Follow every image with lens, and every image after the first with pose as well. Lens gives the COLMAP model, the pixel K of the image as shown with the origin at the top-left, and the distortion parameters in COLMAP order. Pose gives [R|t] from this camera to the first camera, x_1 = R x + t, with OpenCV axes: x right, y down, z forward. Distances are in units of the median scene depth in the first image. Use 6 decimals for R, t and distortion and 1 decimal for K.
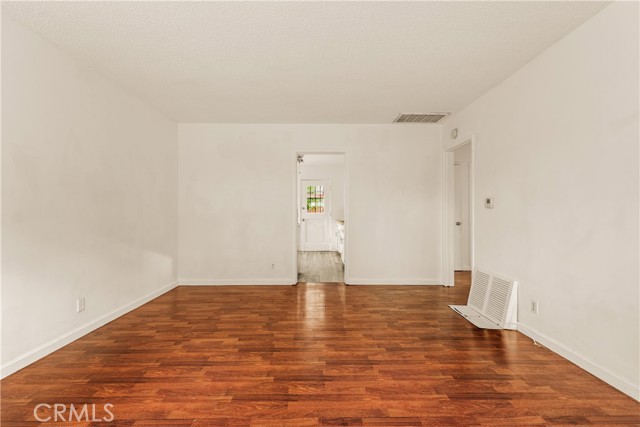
lens RADIAL K [[288.6, 0, 318.6], [0, 288.6, 197.0], [0, 0, 1]] dist [0.011036, -0.000166]
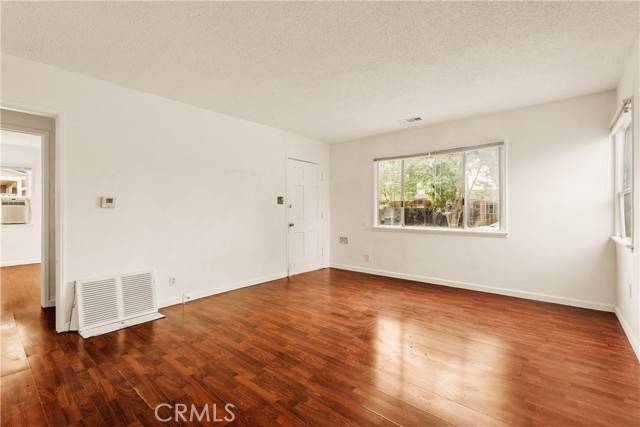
lens RADIAL K [[288.6, 0, 323.0], [0, 288.6, 210.5], [0, 0, 1]] dist [0.011036, -0.000166]
pose [[-0.774790, 0.001895, 0.632215, -0.555314], [-0.031244, 0.998659, -0.041282, 0.064859], [-0.631446, -0.051738, -0.773692, 1.343499]]
